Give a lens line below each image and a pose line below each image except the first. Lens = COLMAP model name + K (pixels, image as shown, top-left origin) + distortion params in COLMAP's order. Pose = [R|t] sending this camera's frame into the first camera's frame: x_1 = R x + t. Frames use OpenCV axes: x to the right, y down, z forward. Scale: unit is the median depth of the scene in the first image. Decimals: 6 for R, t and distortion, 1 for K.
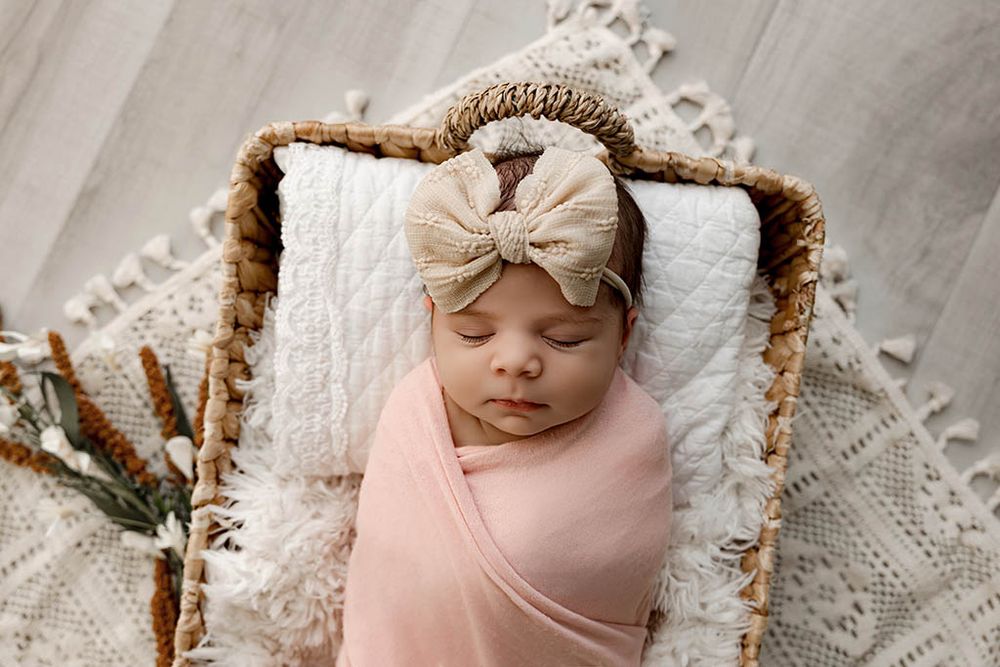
lens RADIAL K [[1226.4, 0, 500.0], [0, 1226.4, 333.5], [0, 0, 1]] dist [-0.000212, 0.024660]
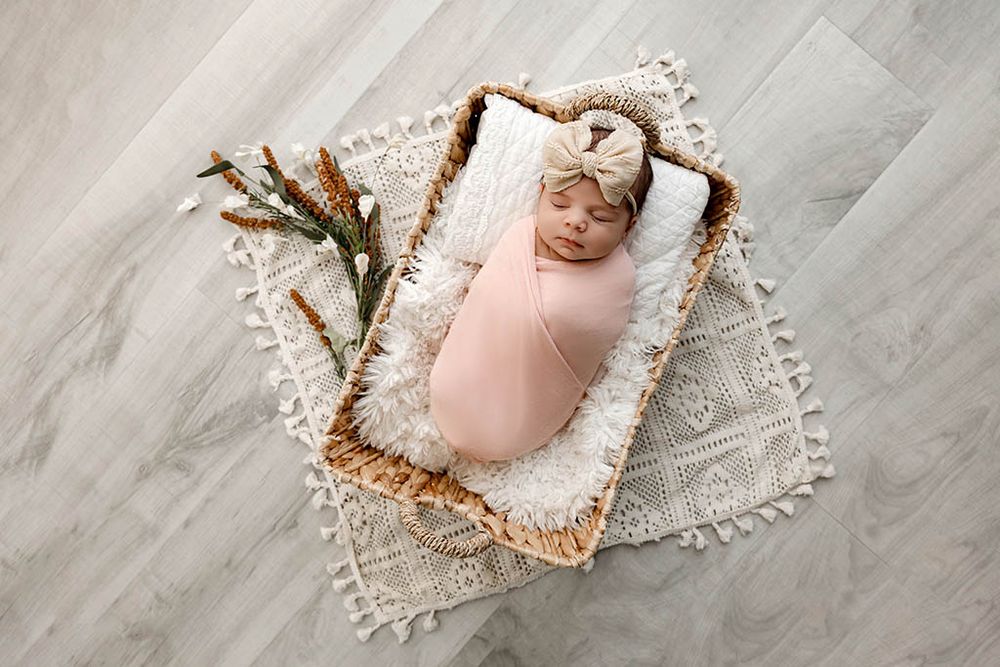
lens RADIAL K [[935.1, 0, 501.4], [0, 935.1, 336.0], [0, 0, 1]] dist [0.000307, -0.004231]
pose [[0.962807, 0.269587, -0.018043, -0.024519], [-0.267443, 0.960389, 0.078277, 0.101733], [0.038431, -0.070540, 0.996768, -0.544741]]
